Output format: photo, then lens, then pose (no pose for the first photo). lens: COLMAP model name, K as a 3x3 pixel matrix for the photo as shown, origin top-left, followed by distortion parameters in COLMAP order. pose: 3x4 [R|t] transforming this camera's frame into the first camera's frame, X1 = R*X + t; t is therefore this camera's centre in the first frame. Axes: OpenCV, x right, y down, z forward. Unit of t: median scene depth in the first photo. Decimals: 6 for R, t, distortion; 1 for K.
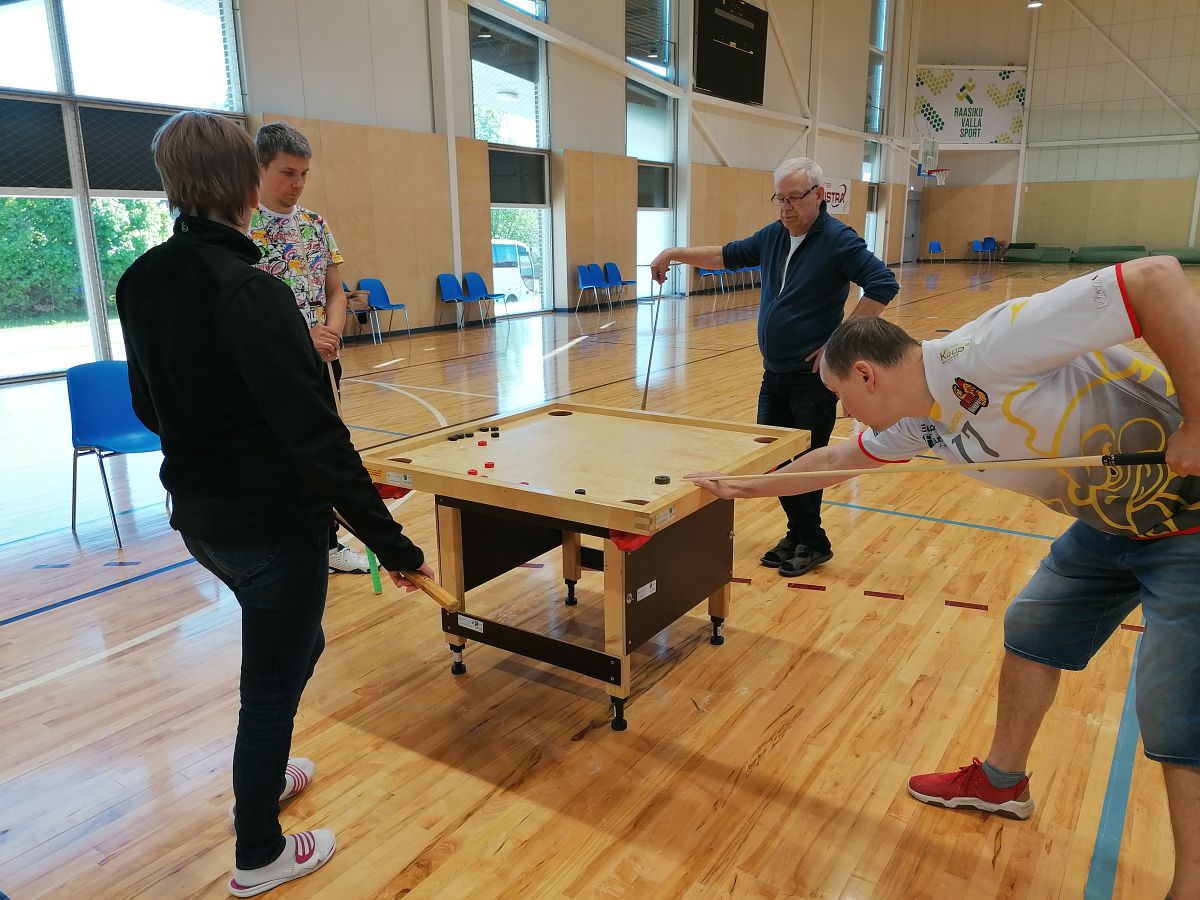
lens RADIAL K [[901.3, 0, 607.4], [0, 901.3, 450.7], [0, 0, 1]] dist [0.081056, -0.078514]
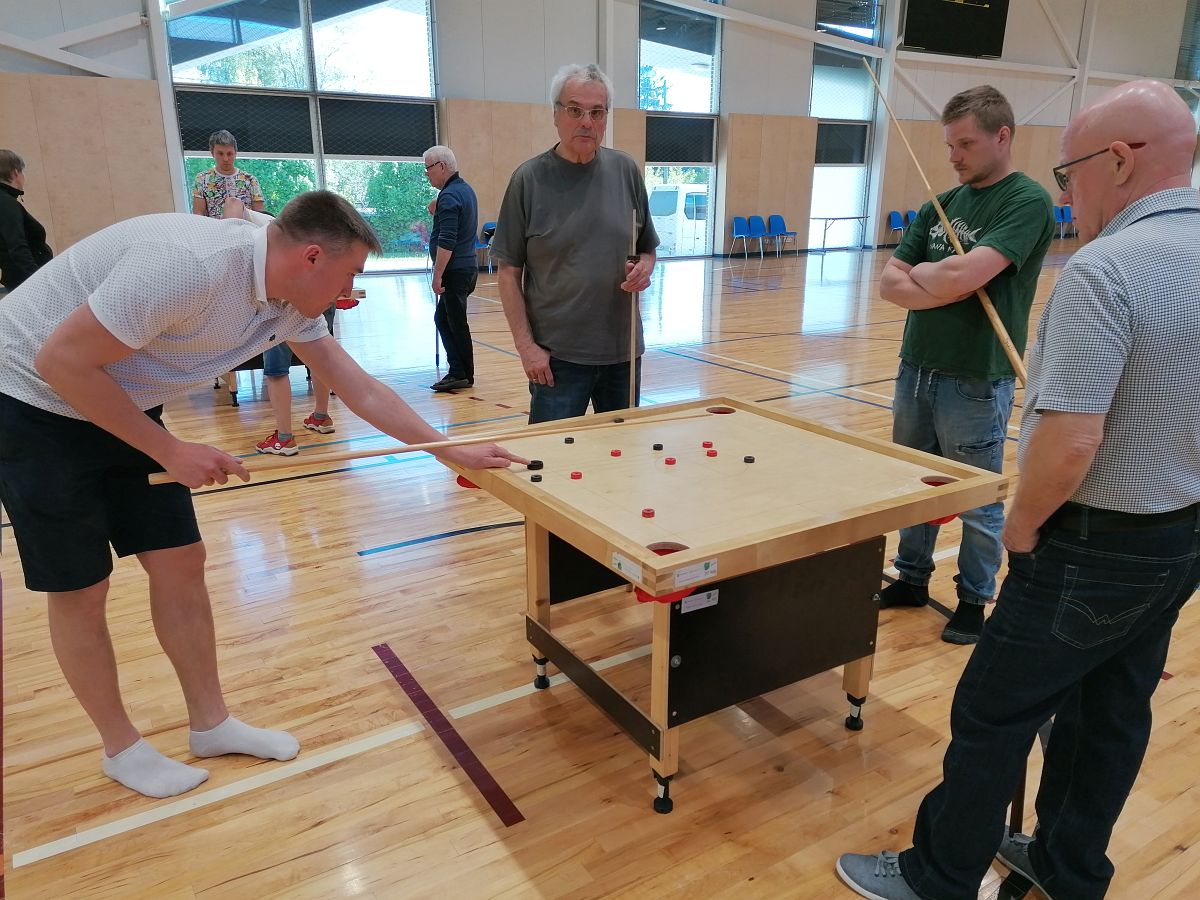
lens RADIAL K [[901.3, 0, 595.5], [0, 901.3, 451.0], [0, 0, 1]] dist [0.081056, -0.078514]
pose [[0.911536, 0.129759, -0.390211, 0.248866], [-0.110334, 0.991291, 0.071899, 0.021591], [0.396142, -0.022485, 0.917914, -0.107736]]
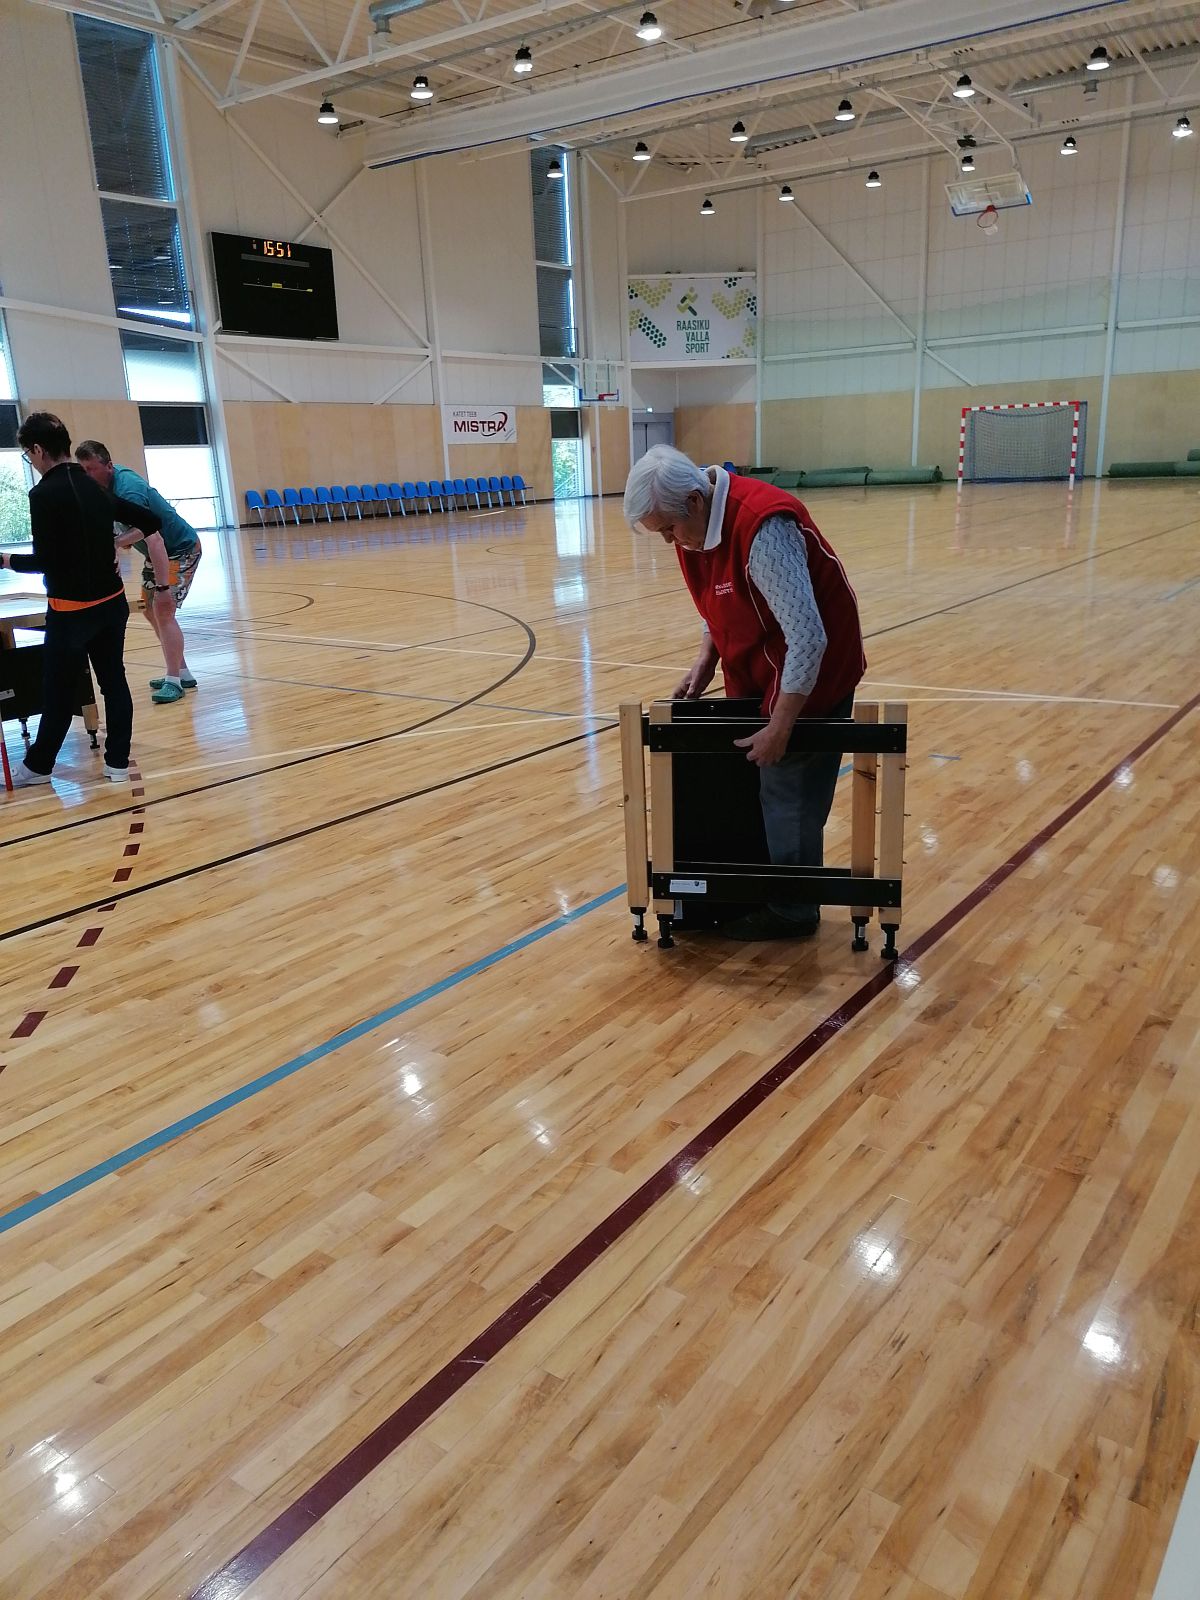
lens RADIAL K [[1201.7, 0, 597.9], [0, 1201.7, 808.6], [0, 0, 1]] dist [0.081056, -0.078514]
pose [[0.998316, -0.015495, -0.055904, 0.616452], [0.018020, 0.998827, 0.044954, 0.105603], [0.055142, -0.045886, 0.997424, -0.432015]]
